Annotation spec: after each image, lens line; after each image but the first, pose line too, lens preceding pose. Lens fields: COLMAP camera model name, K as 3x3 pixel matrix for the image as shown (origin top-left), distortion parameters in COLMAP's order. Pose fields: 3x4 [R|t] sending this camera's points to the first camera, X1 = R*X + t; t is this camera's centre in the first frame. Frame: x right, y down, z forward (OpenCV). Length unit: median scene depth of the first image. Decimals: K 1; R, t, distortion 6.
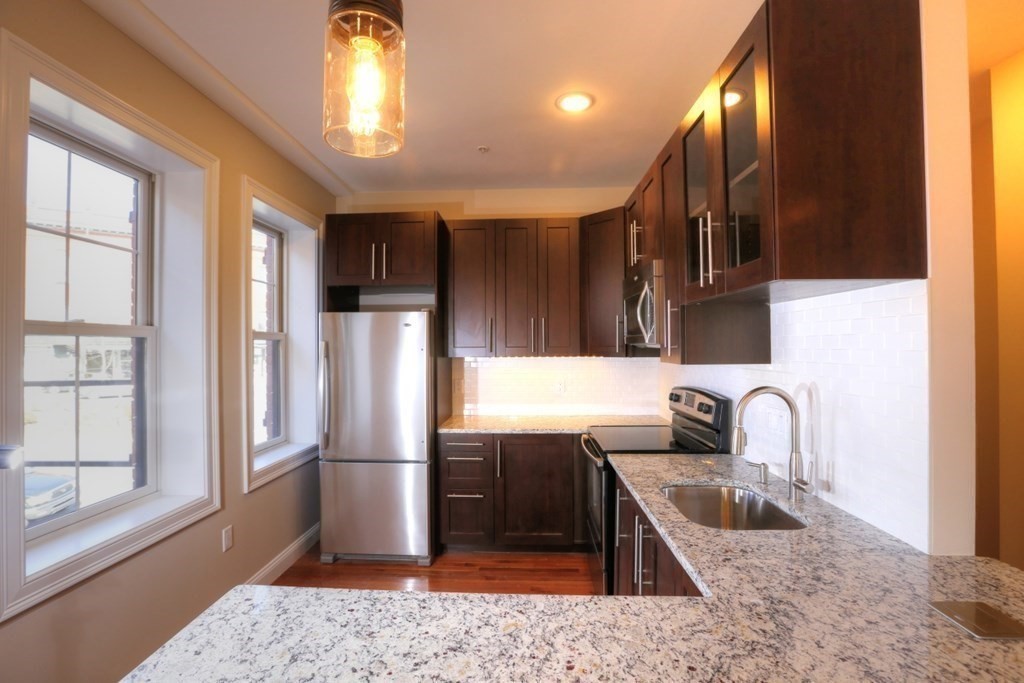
lens RADIAL K [[469.4, 0, 508.7], [0, 469.4, 341.7], [0, 0, 1]] dist [-0.053225, 0.019968]
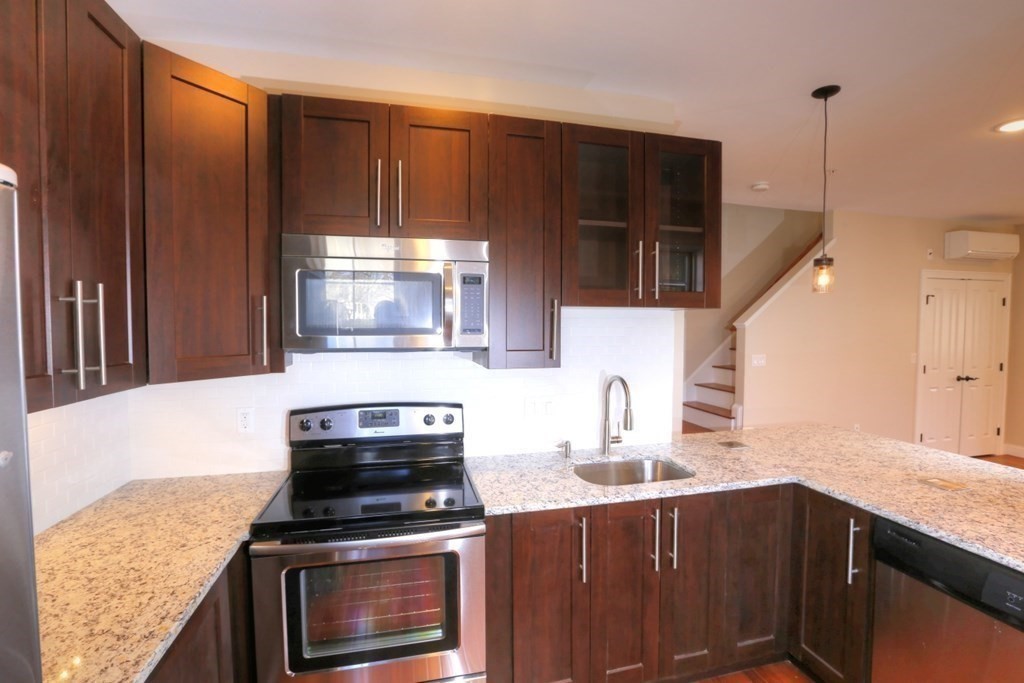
lens RADIAL K [[469.4, 0, 508.7], [0, 469.4, 341.7], [0, 0, 1]] dist [-0.053225, 0.019968]
pose [[-0.281775, -0.034834, 0.958848, -1.115425], [-0.006908, 0.999389, 0.034277, -0.078624], [-0.959456, 0.003034, -0.281843, 2.845851]]
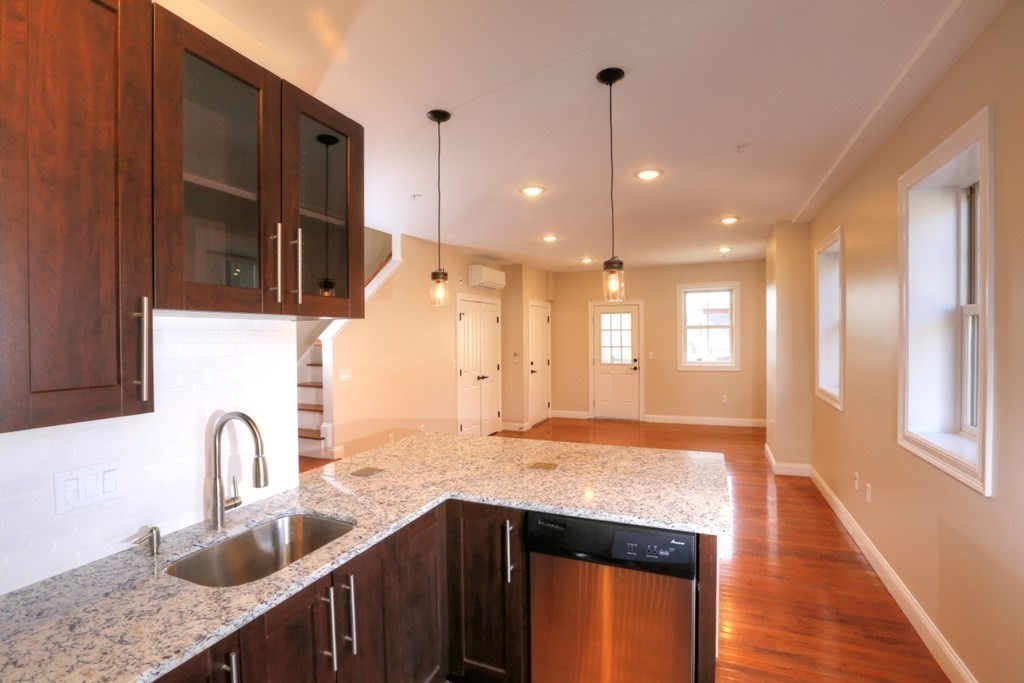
lens RADIAL K [[469.4, 0, 508.7], [0, 469.4, 341.7], [0, 0, 1]] dist [-0.053225, 0.019968]
pose [[-0.934509, 0.010609, 0.355782, -0.502683], [0.012569, 0.999916, 0.003200, -0.071730], [-0.355718, 0.007462, -0.934564, 2.831189]]
